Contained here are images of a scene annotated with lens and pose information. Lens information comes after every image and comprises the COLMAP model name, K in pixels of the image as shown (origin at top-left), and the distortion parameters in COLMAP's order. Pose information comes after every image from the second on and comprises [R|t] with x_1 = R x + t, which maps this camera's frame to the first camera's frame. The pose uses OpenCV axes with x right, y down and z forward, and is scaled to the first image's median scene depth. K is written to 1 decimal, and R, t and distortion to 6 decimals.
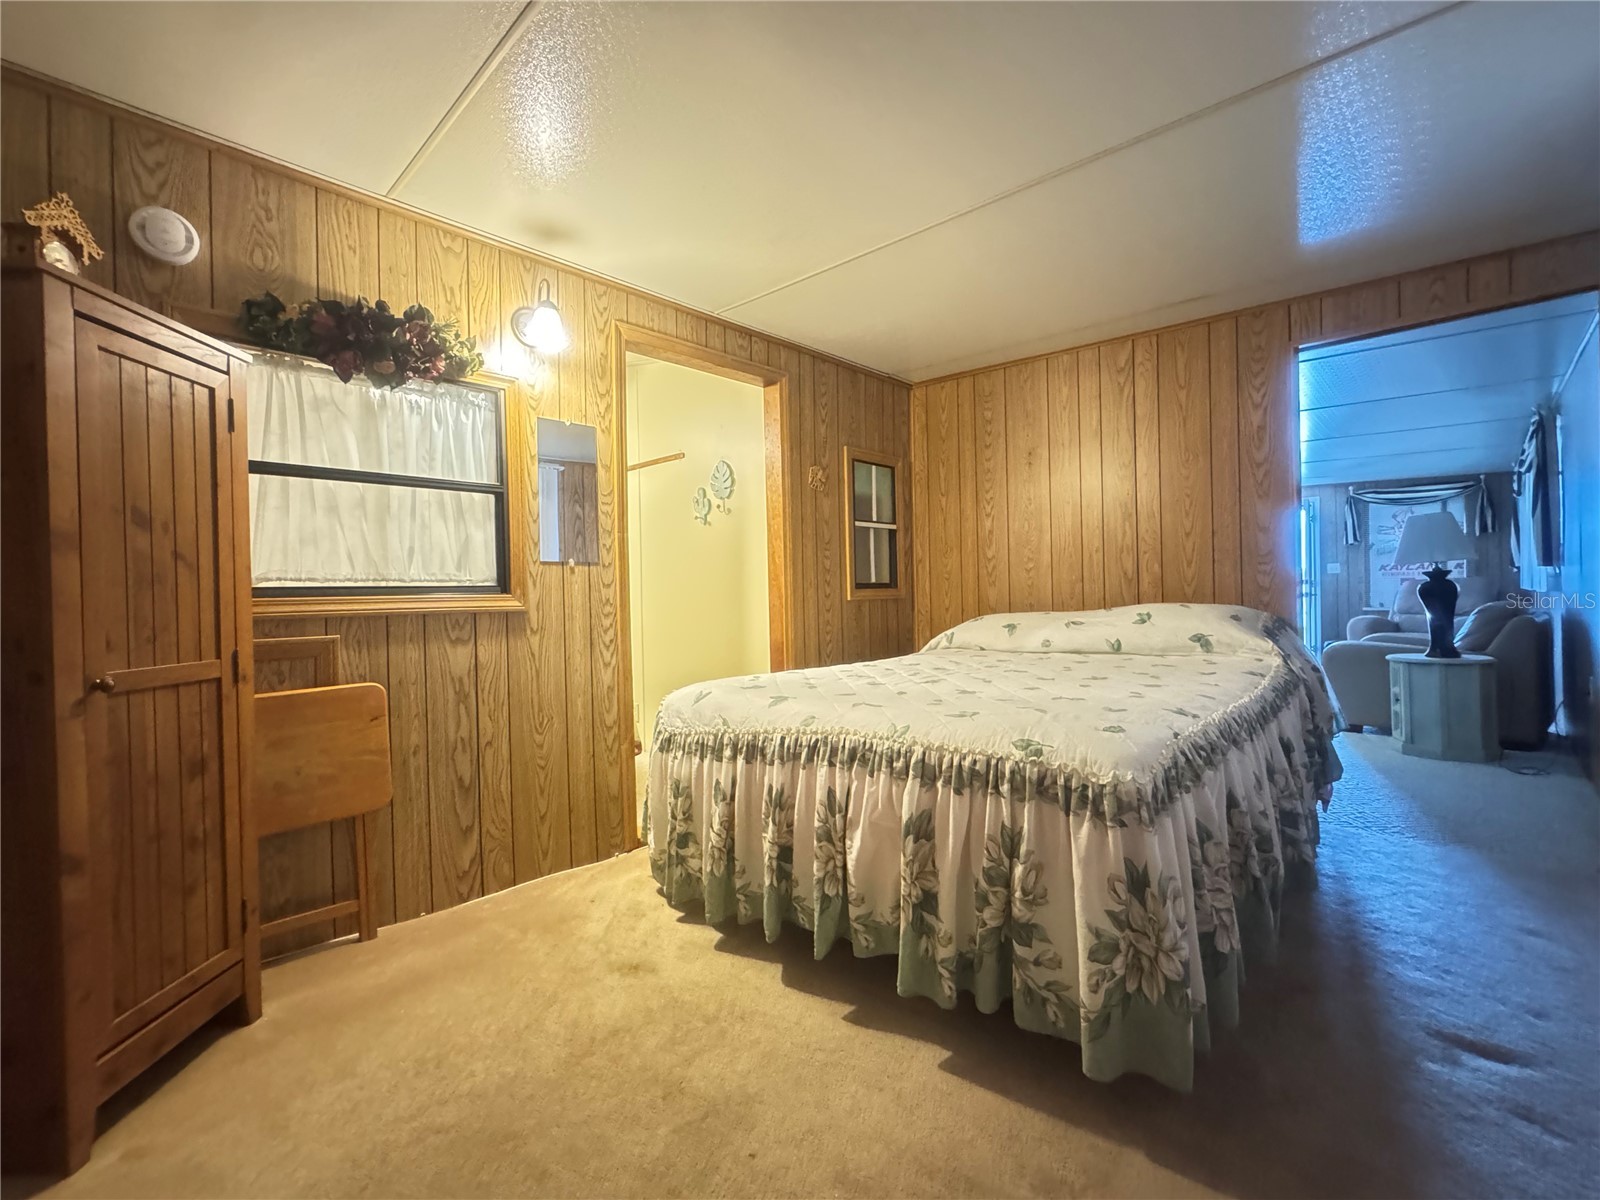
lens RADIAL K [[687.3, 0, 800.0], [0, 687.3, 600.0], [0, 0, 1]] dist [-0.001275, -0.000134]
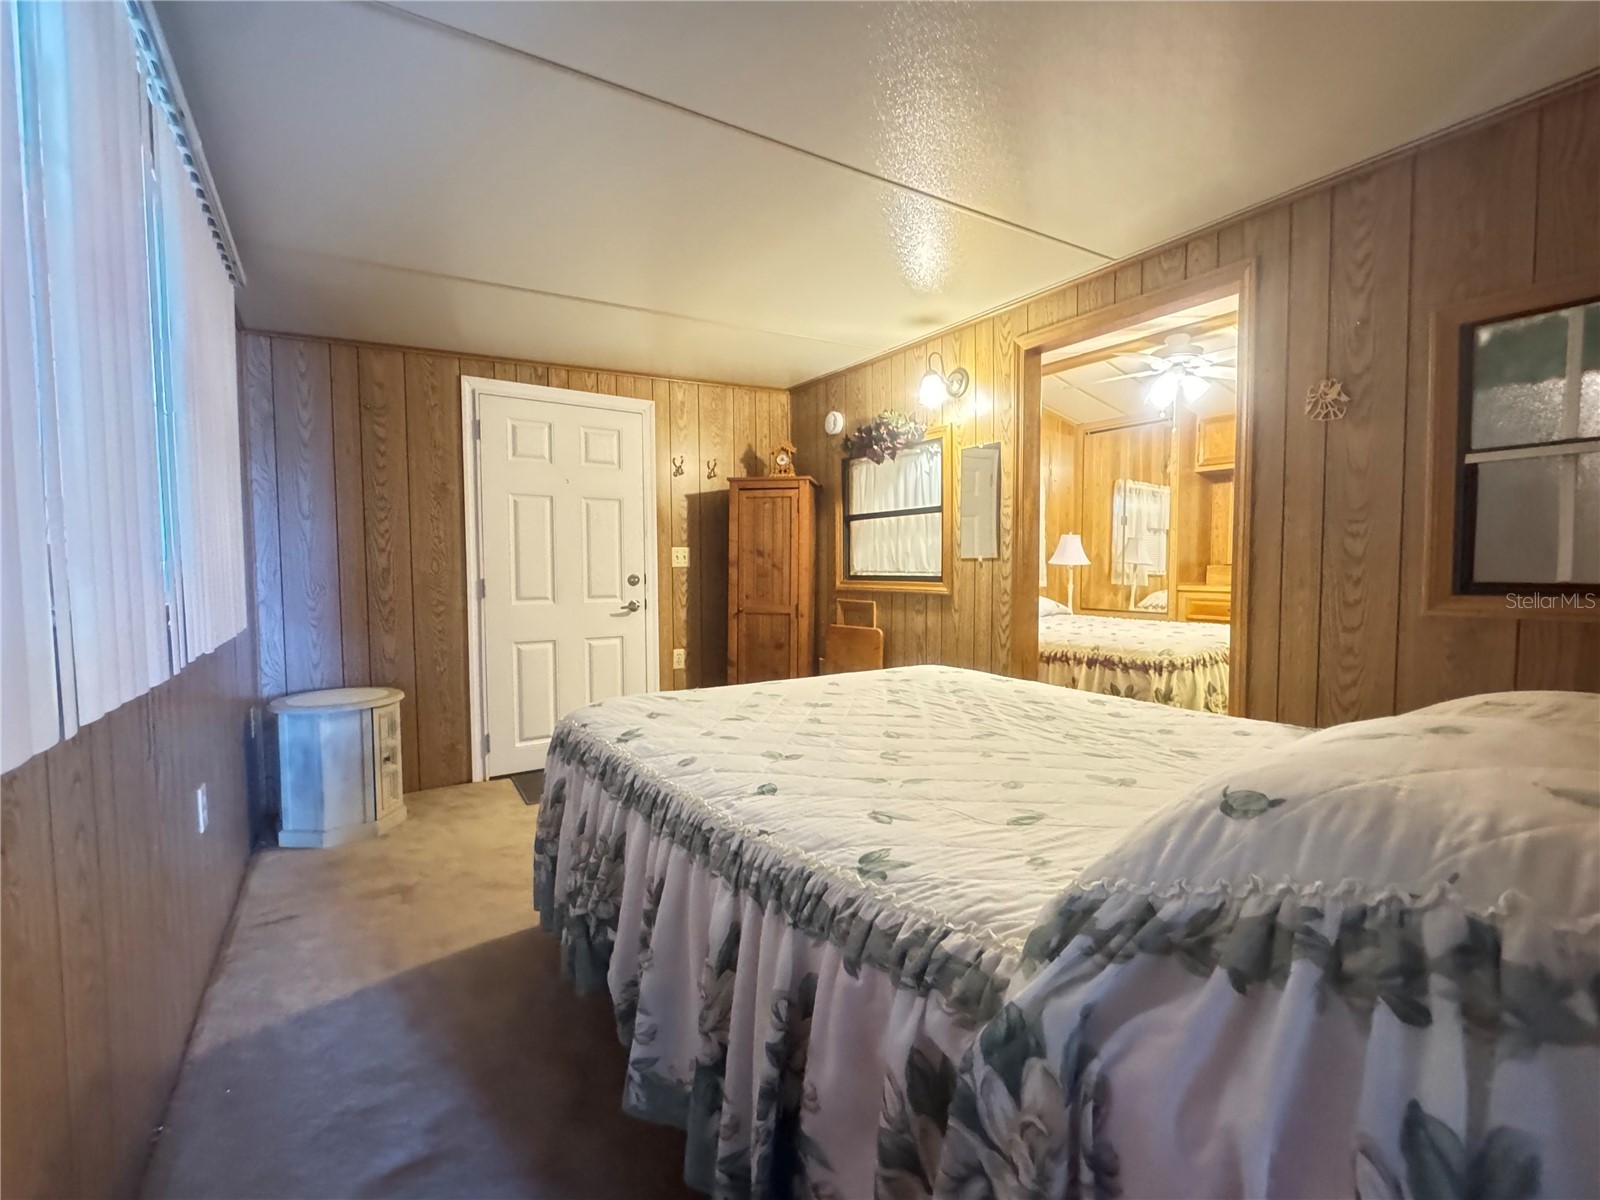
lens RADIAL K [[687.3, 0, 800.0], [0, 687.3, 600.0], [0, 0, 1]] dist [-0.001275, -0.000134]
pose [[-0.213006, 0.069517, -0.974575, 1.083763], [0.001171, 0.997483, 0.070895, -0.077556], [0.977050, 0.013960, -0.212552, 1.069612]]
